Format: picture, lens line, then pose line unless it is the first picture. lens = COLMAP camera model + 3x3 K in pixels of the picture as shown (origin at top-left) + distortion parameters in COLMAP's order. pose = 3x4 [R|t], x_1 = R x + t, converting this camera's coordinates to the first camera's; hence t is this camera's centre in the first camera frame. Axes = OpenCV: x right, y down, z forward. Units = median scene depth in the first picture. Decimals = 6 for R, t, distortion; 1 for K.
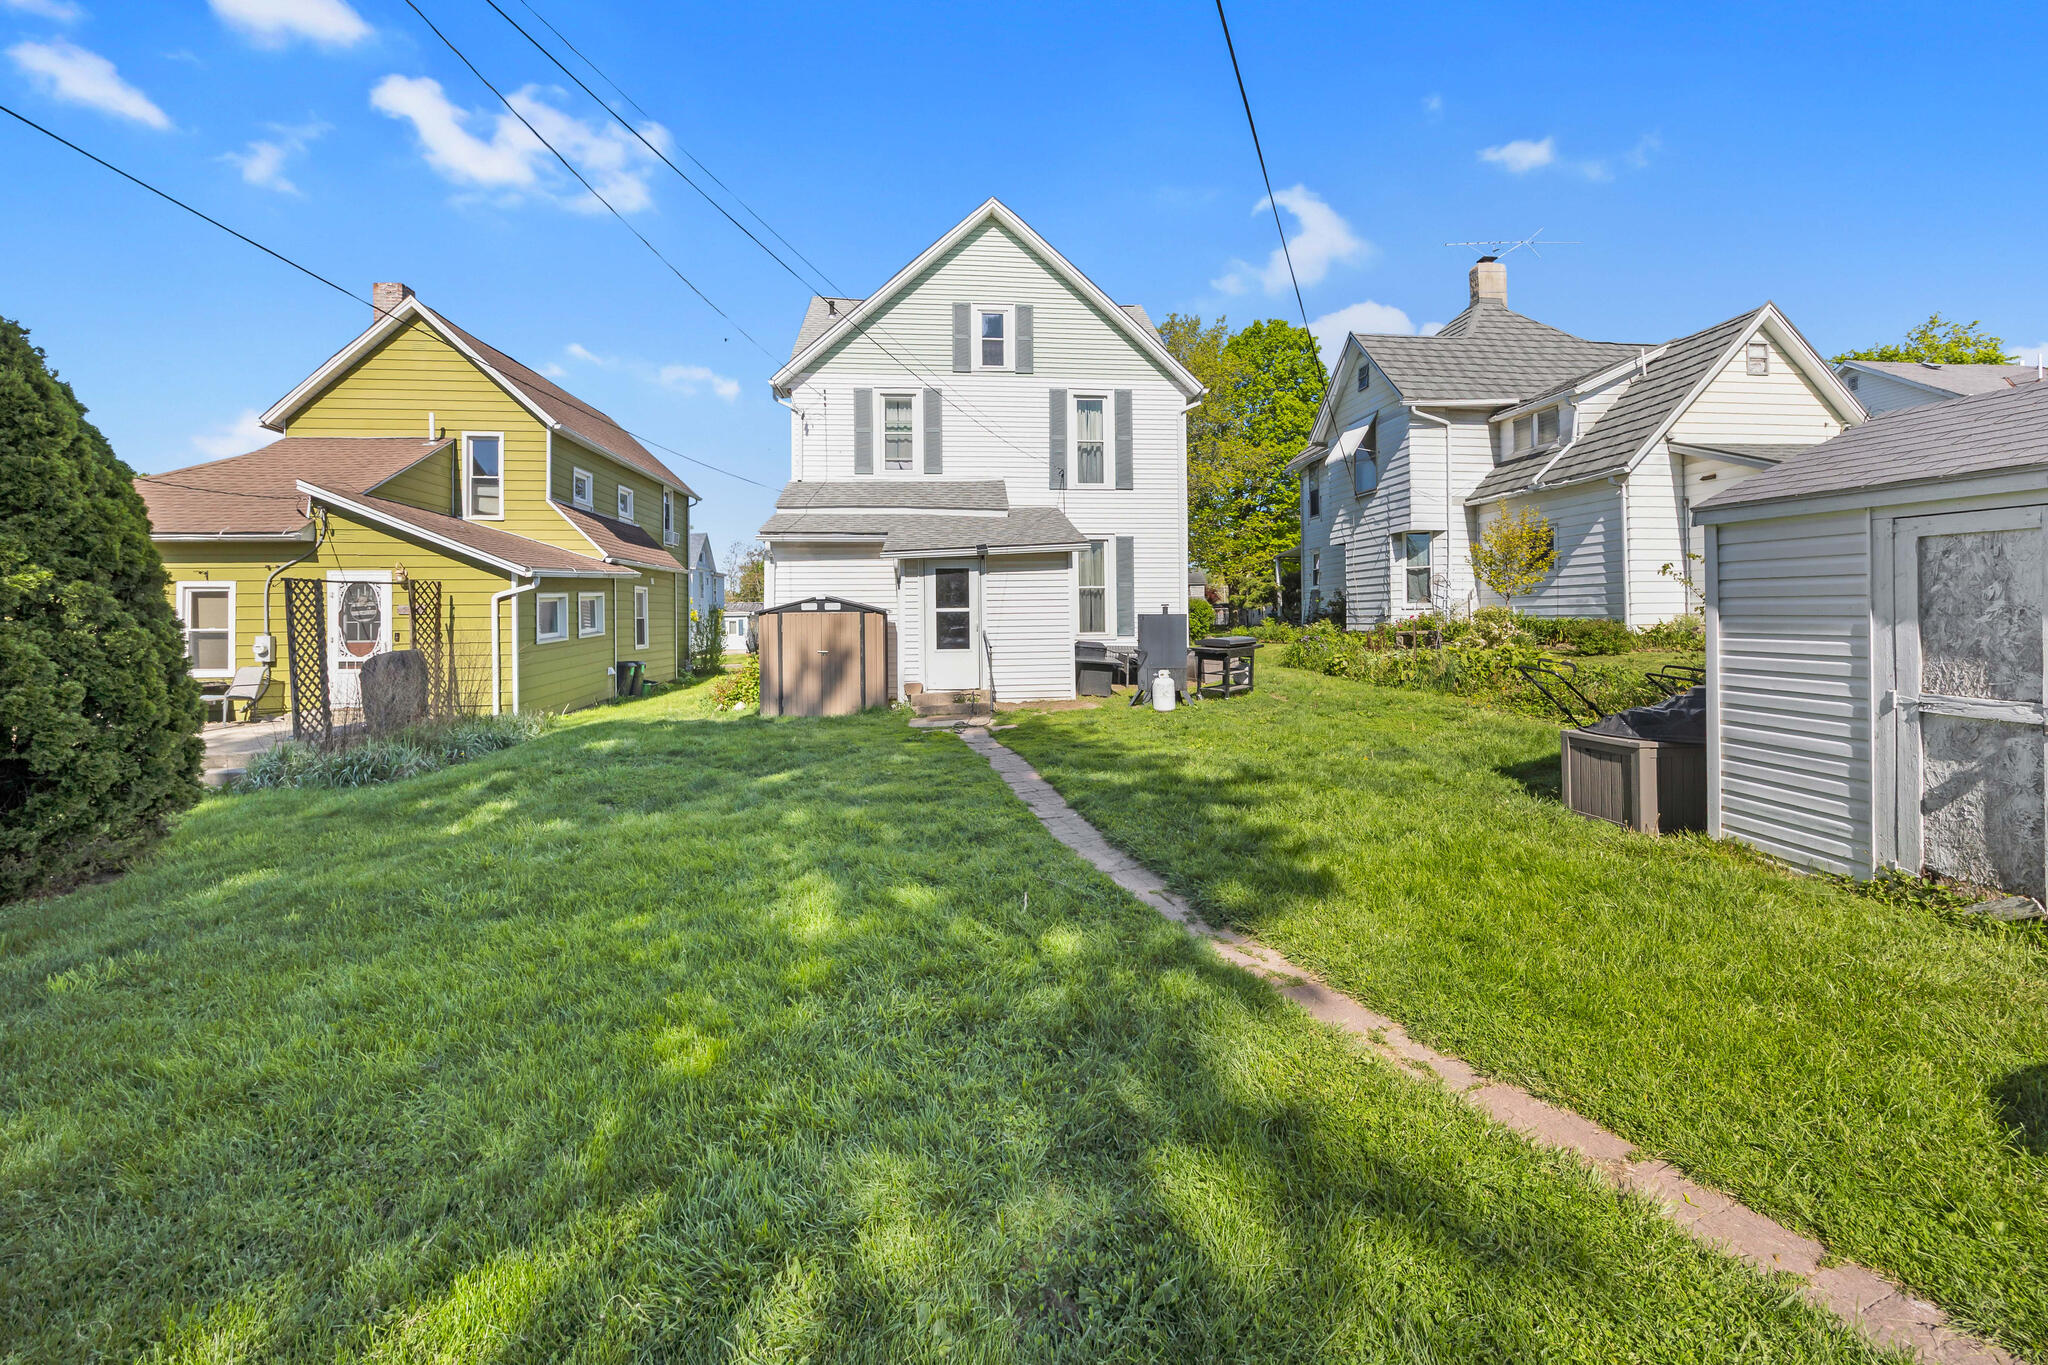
lens RADIAL K [[794.8, 0, 1025.3], [0, 794.8, 602.3], [0, 0, 1]] dist [0.002517, -0.000803]
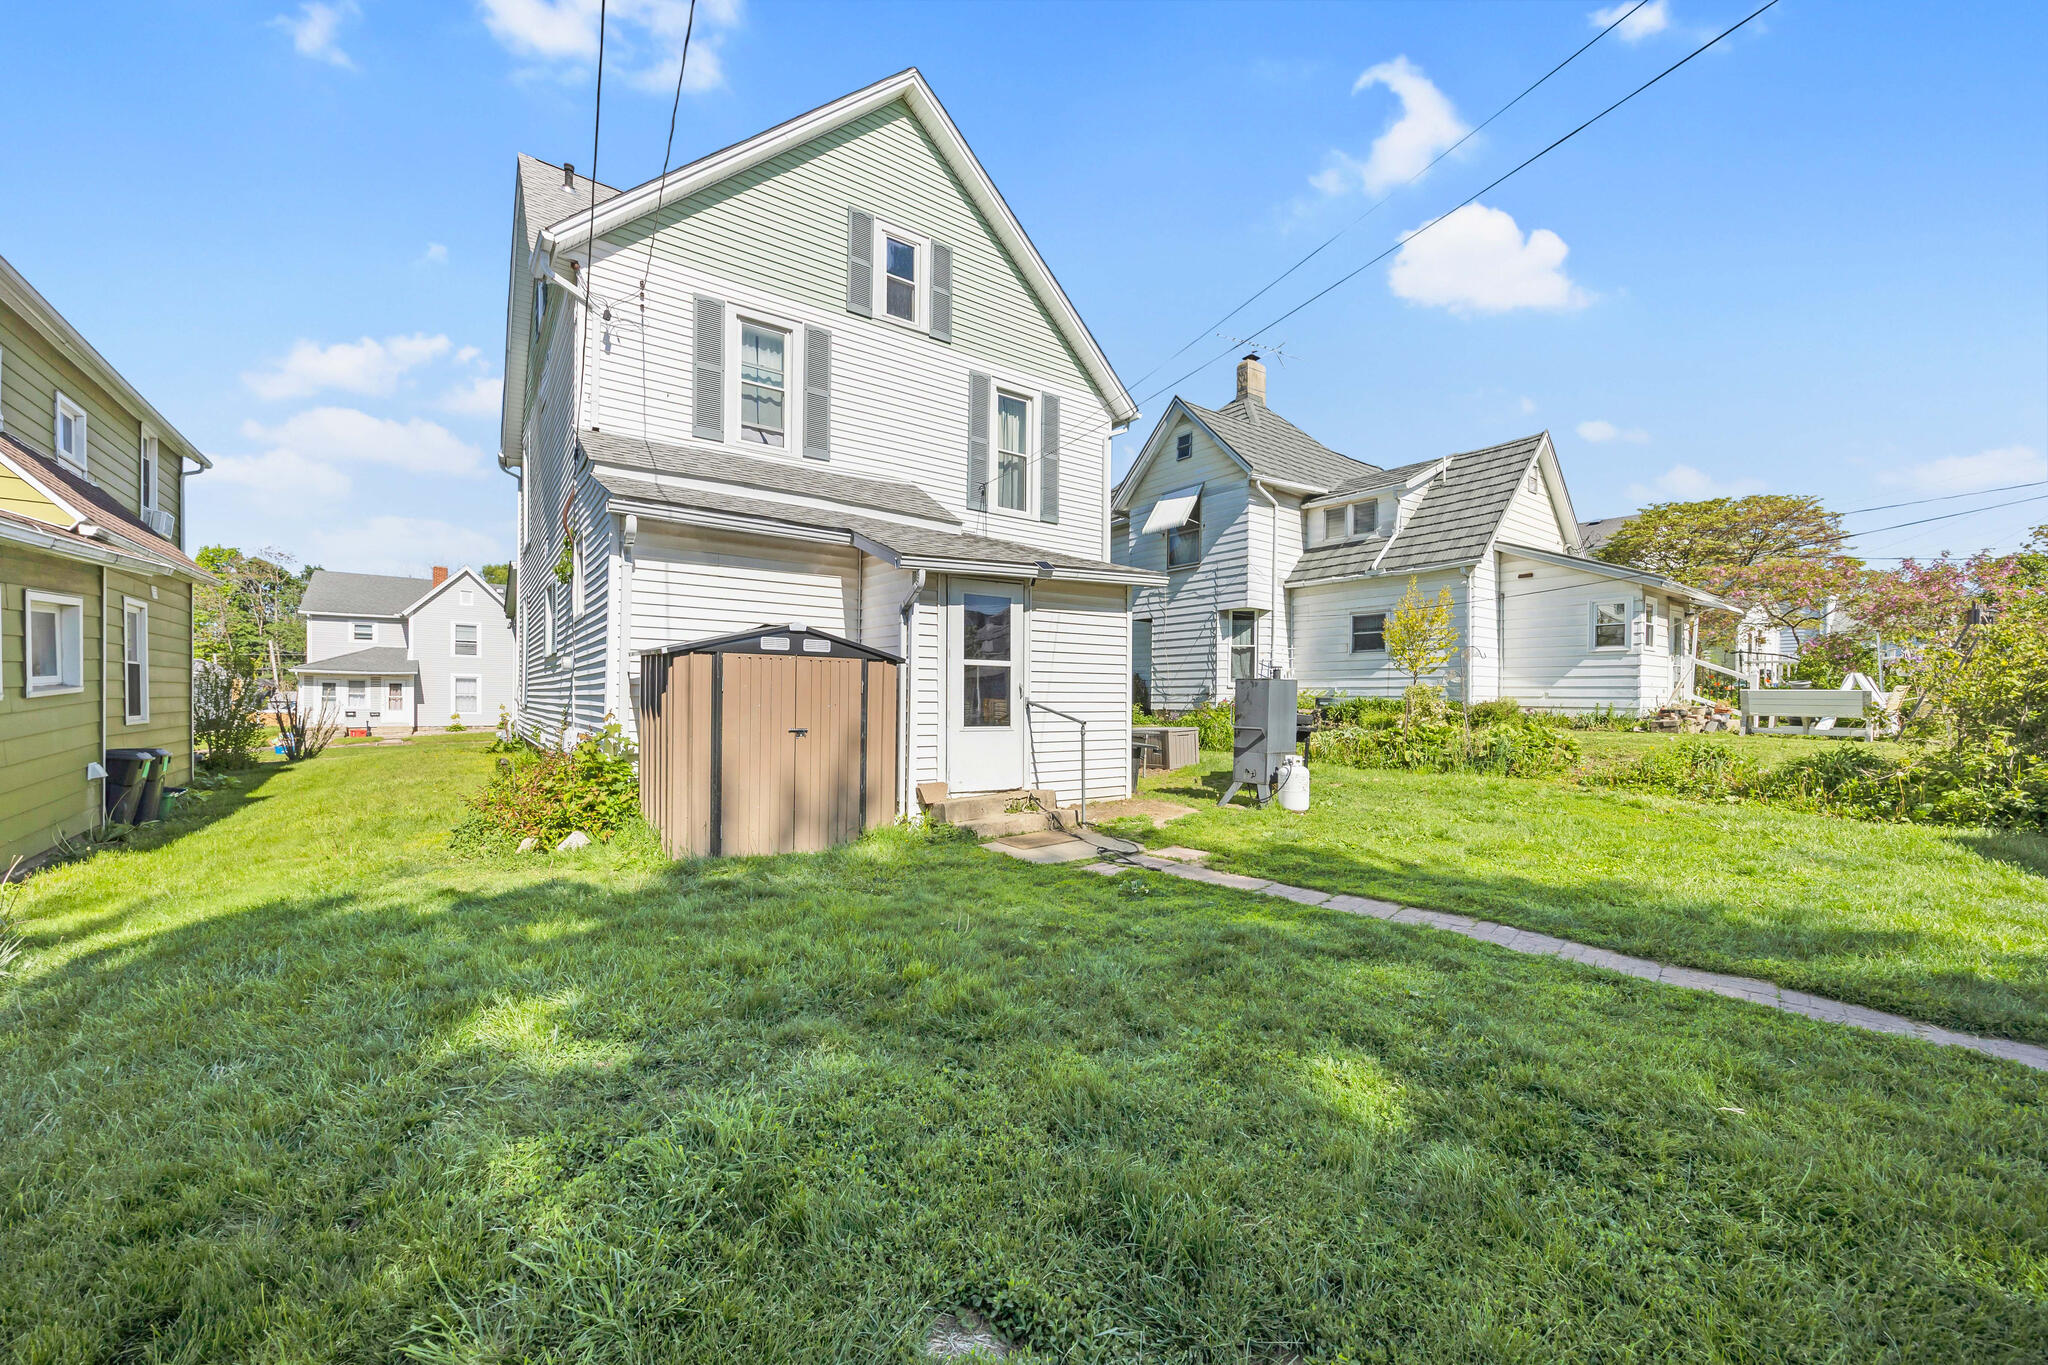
lens RADIAL K [[794.8, 0, 1029.7], [0, 794.8, 700.5], [0, 0, 1]] dist [0.002517, -0.000803]
pose [[0.871409, 0.019460, 0.490171, -0.328339], [-0.030709, 0.999417, 0.014916, 0.025561], [-0.489595, -0.028051, 0.871499, 0.395425]]
